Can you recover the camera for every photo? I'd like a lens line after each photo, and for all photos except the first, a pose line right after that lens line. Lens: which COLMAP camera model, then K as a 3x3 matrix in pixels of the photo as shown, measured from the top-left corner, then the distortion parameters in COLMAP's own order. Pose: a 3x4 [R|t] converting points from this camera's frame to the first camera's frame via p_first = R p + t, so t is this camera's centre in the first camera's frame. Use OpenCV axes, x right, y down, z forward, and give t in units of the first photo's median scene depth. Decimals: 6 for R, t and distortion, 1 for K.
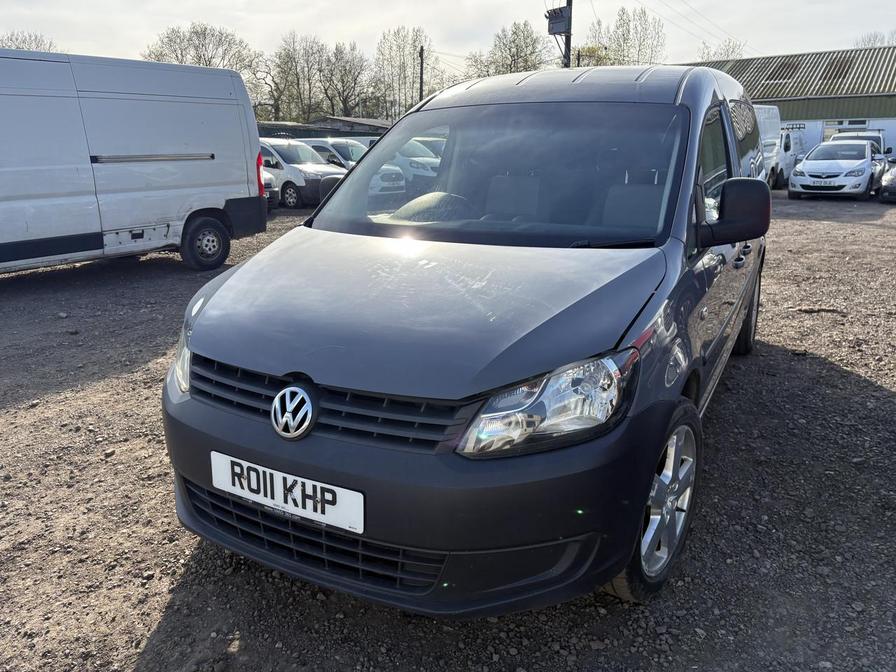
lens RADIAL K [[683.8, 0, 445.1], [0, 683.8, 292.9], [0, 0, 1]] dist [0.069416, -0.082695]
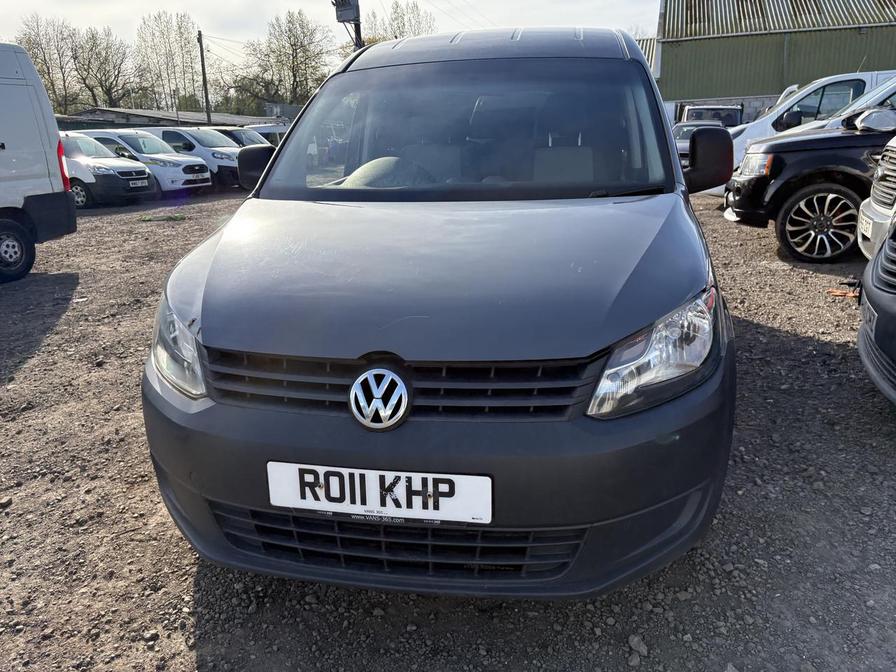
lens RADIAL K [[683.8, 0, 445.1], [0, 683.8, 292.9], [0, 0, 1]] dist [0.069416, -0.082695]
pose [[0.953242, -0.090390, 0.288374, -0.362594], [0.087343, 0.995902, 0.023443, 0.030857], [-0.289312, 0.002841, 0.957231, 0.165204]]
